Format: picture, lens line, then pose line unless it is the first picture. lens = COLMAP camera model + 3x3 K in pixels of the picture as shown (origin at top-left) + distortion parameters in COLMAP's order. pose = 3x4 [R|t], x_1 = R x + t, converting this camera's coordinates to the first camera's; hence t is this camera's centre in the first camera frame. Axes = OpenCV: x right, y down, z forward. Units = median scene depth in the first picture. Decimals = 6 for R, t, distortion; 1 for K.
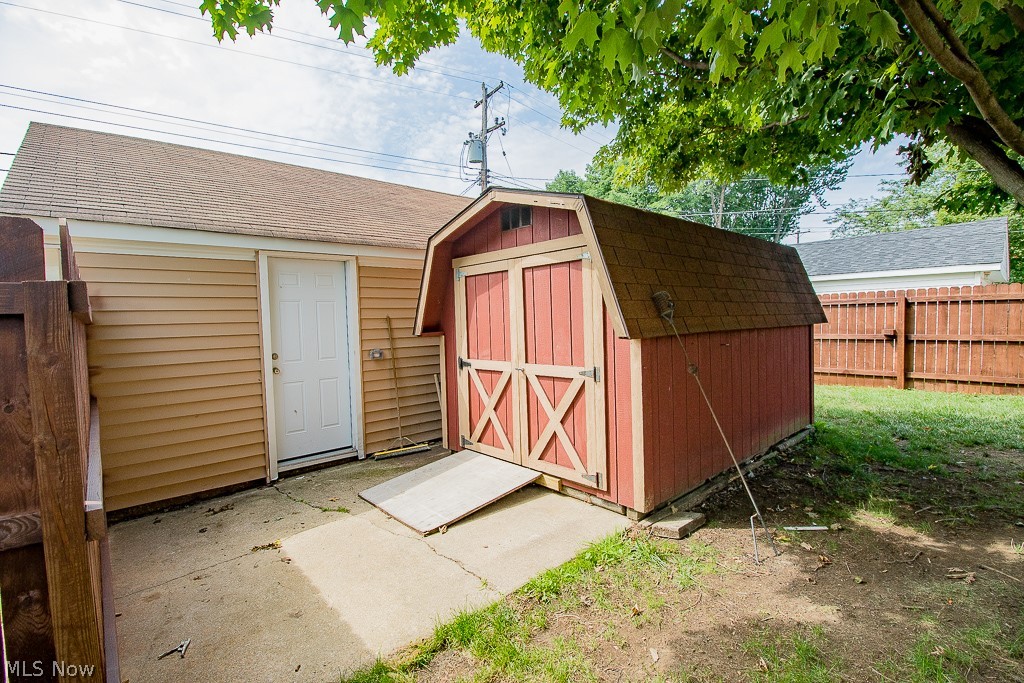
lens RADIAL K [[466.4, 0, 512.2], [0, 466.4, 338.7], [0, 0, 1]] dist [0.001134, 0.000080]
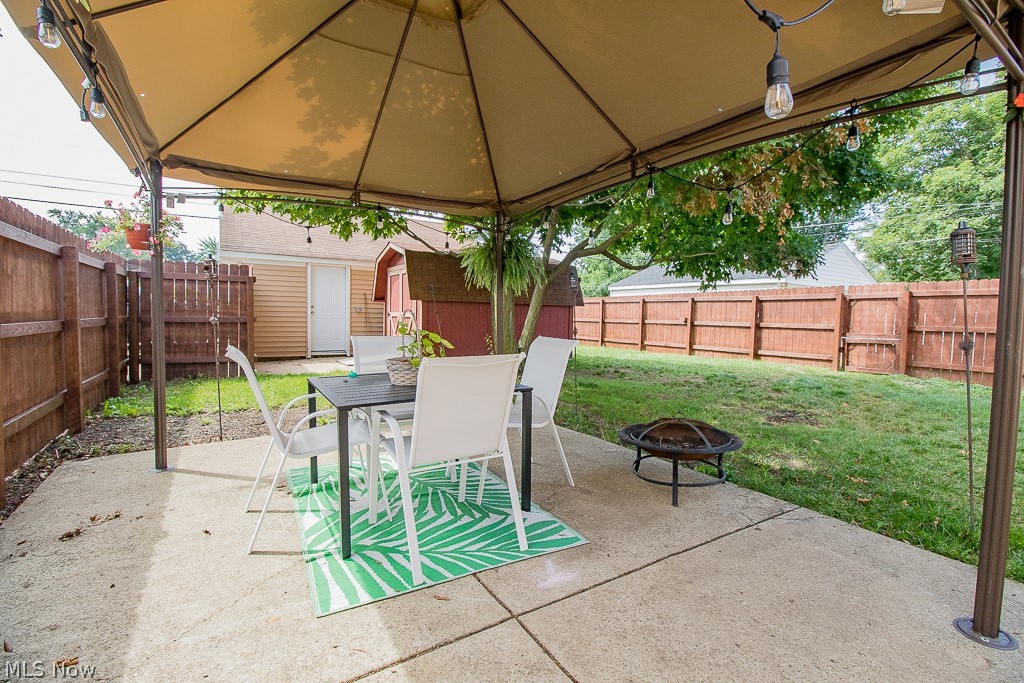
lens RADIAL K [[466.4, 0, 514.0], [0, 466.4, 341.0], [0, 0, 1]] dist [0.001134, 0.000080]
pose [[0.979656, 0.058464, -0.191980, 0.907149], [-0.056308, 0.998274, 0.016669, 0.106972], [0.192623, -0.005520, 0.981257, -1.072642]]
